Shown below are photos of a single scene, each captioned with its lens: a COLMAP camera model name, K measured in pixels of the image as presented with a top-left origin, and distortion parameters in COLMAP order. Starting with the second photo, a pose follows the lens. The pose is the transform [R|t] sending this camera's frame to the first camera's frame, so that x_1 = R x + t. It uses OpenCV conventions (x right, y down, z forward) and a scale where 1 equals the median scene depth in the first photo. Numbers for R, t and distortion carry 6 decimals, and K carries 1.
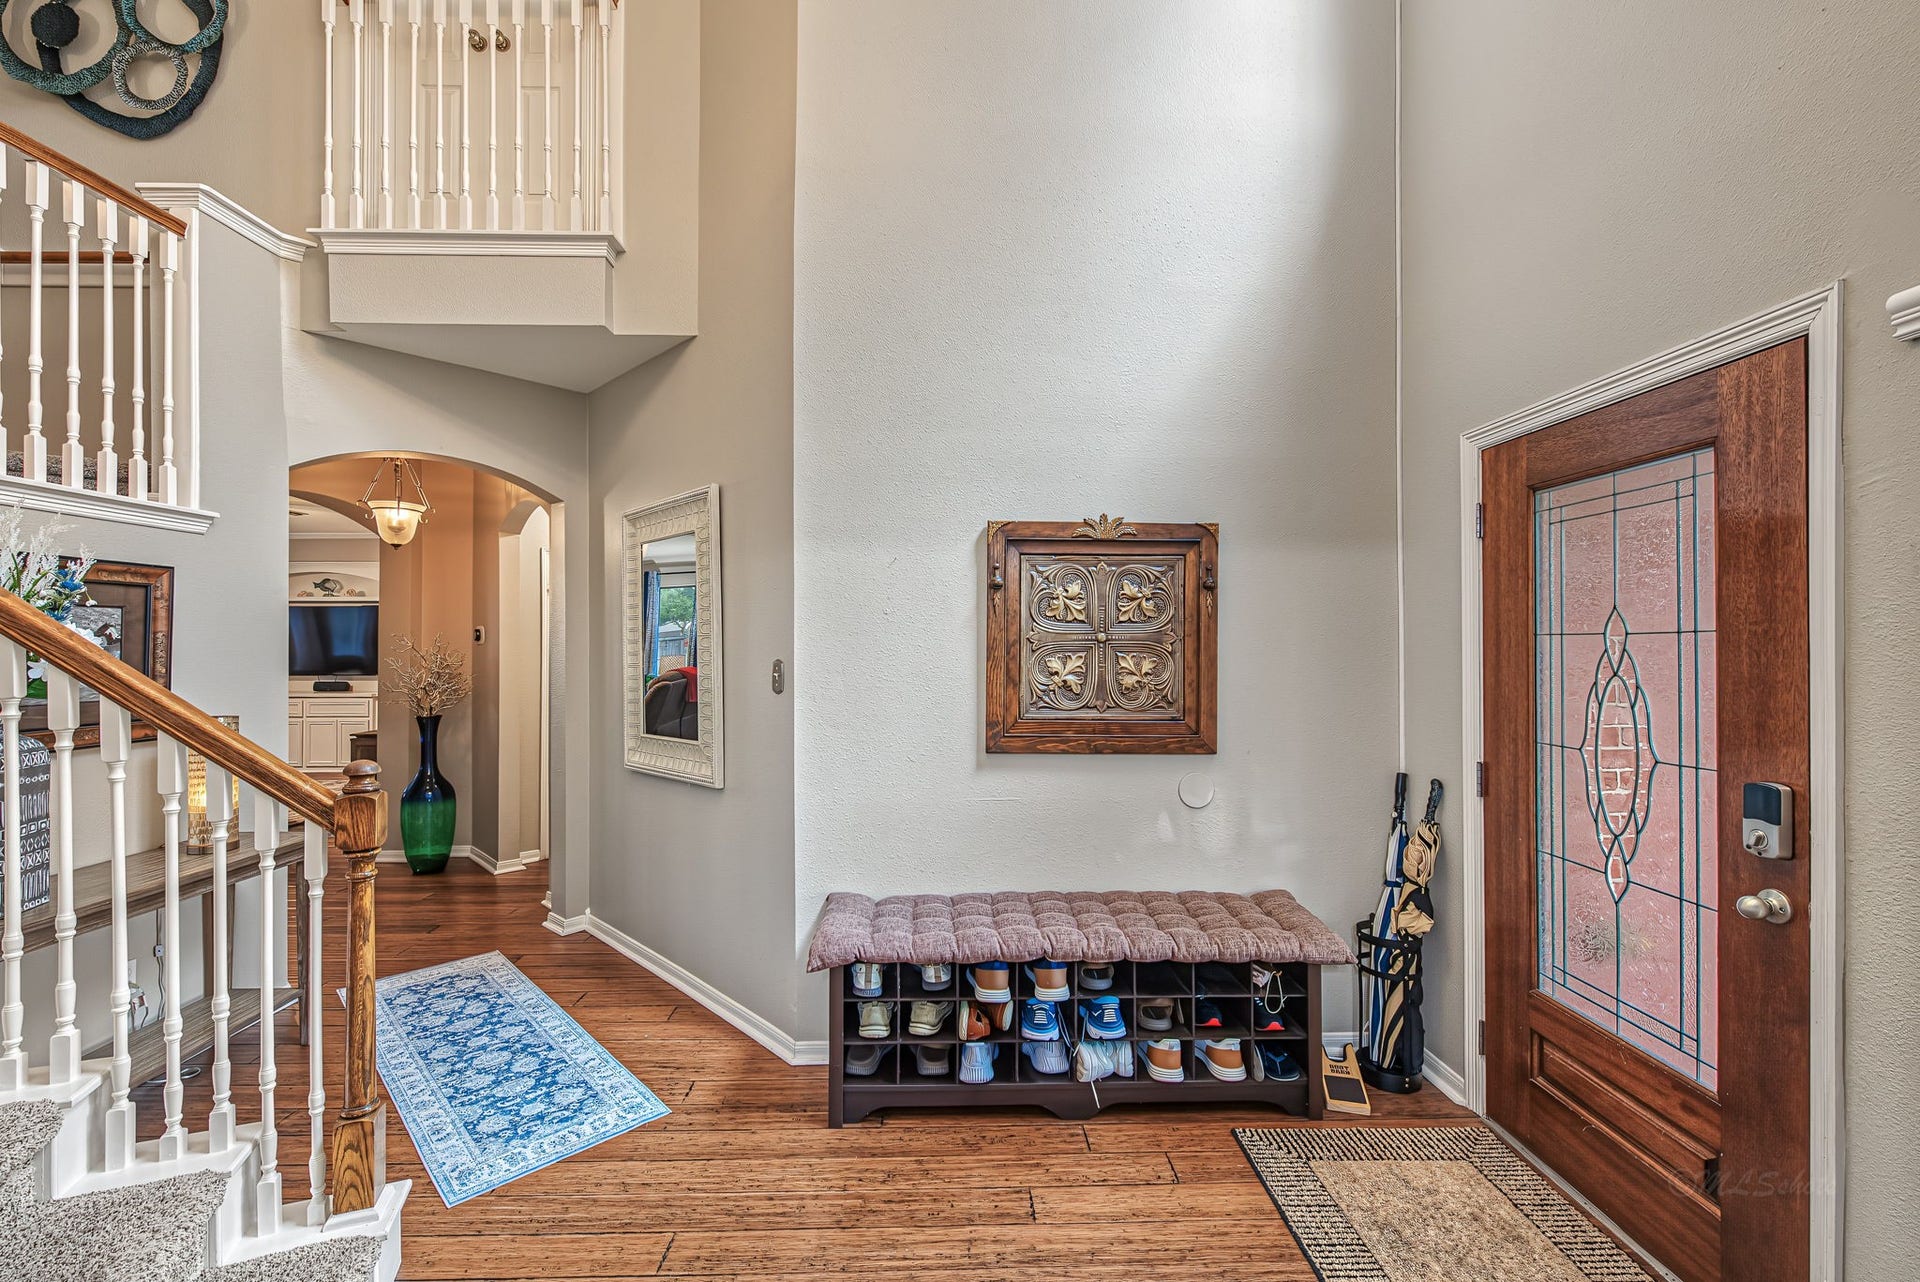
lens RADIAL K [[788.5, 0, 974.7], [0, 788.5, 643.3], [0, 0, 1]] dist [0.000297, -0.000224]
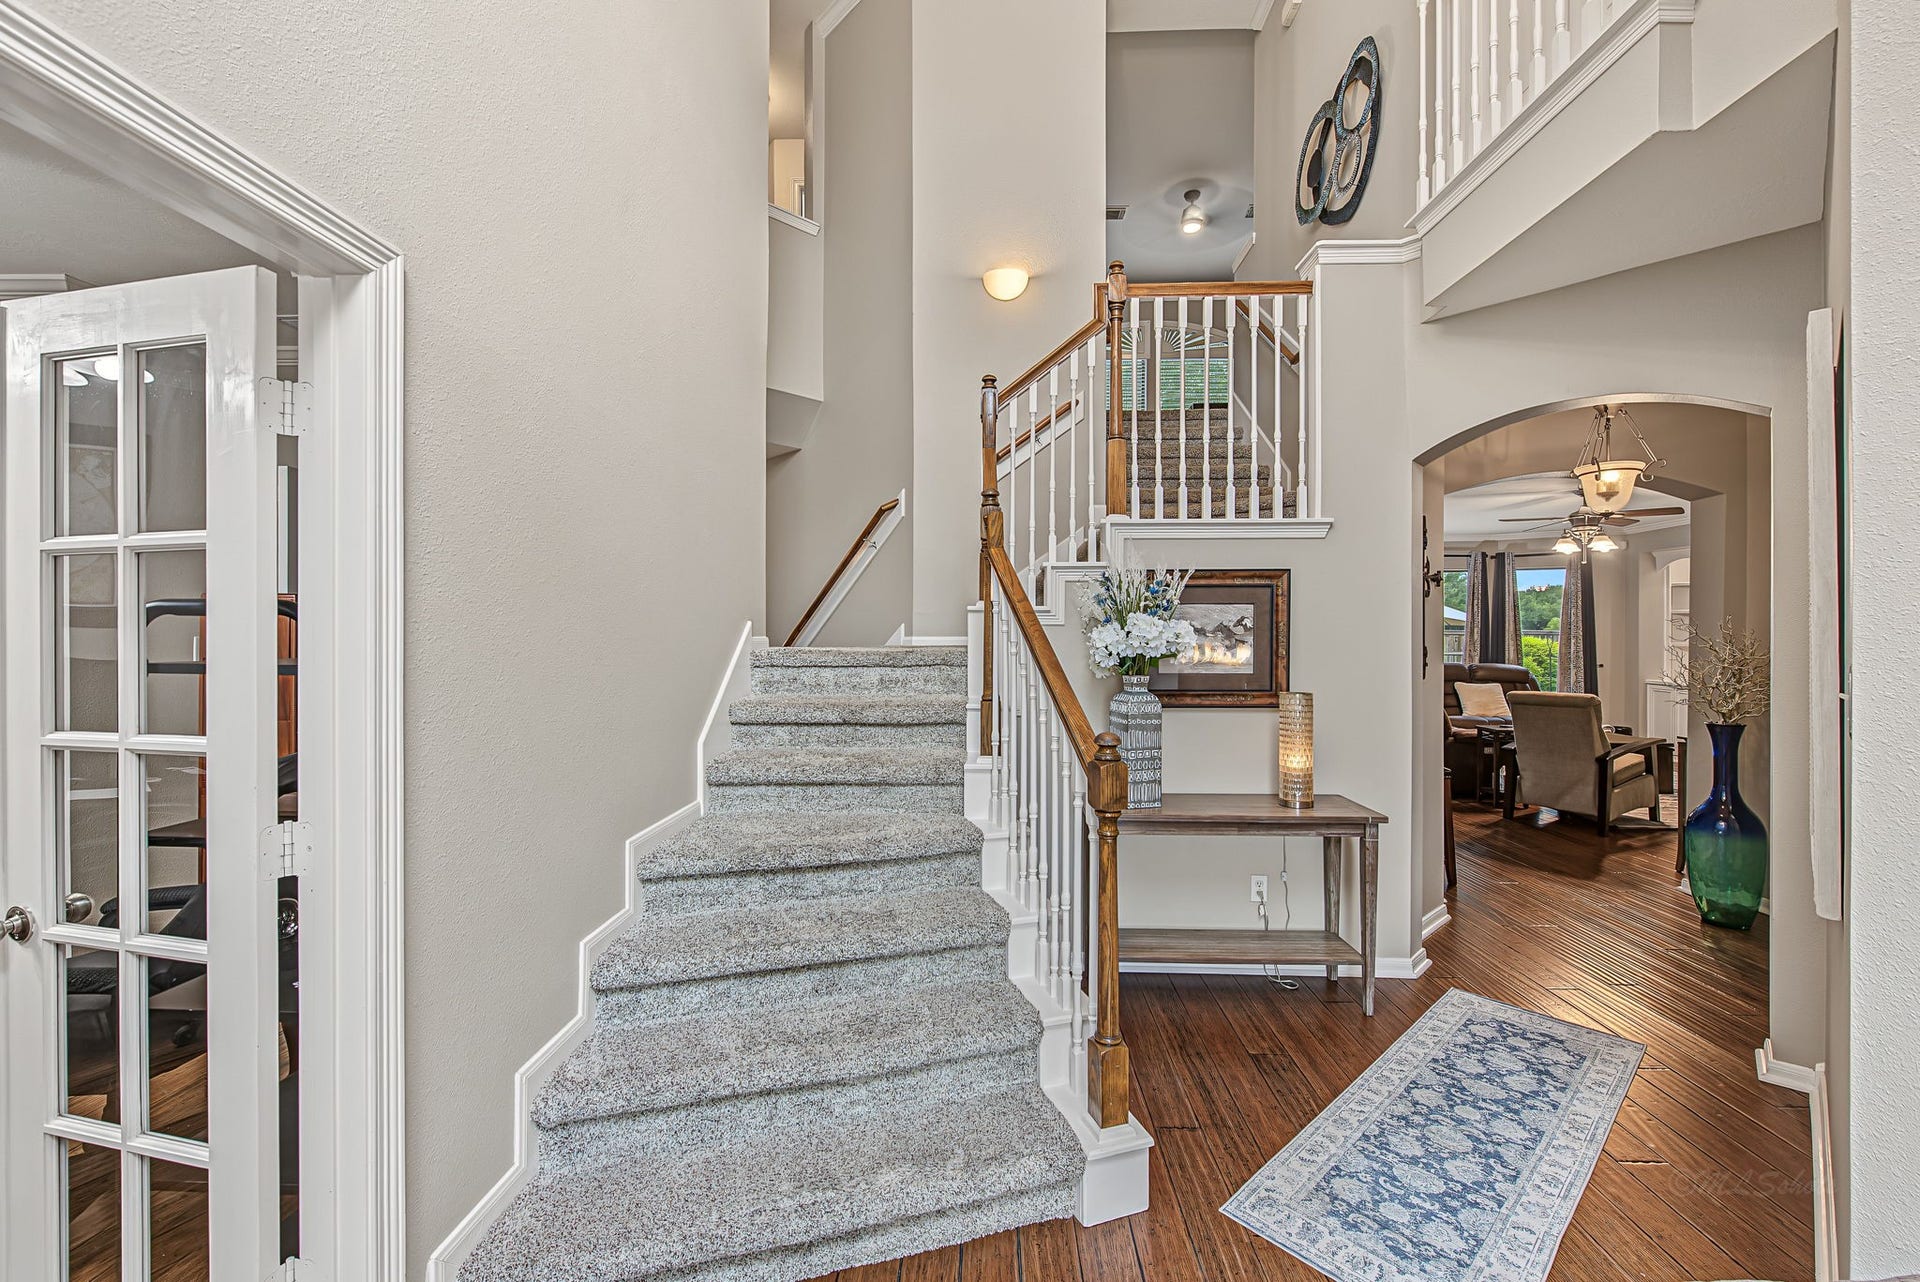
lens RADIAL K [[788.5, 0, 964.0], [0, 788.5, 636.2], [0, 0, 1]] dist [0.000297, -0.000224]
pose [[-0.066543, 0.002363, -0.997781, 0.234928], [0.002640, 0.999994, 0.002192, 0.004085], [0.997780, -0.002488, -0.066549, 0.551345]]
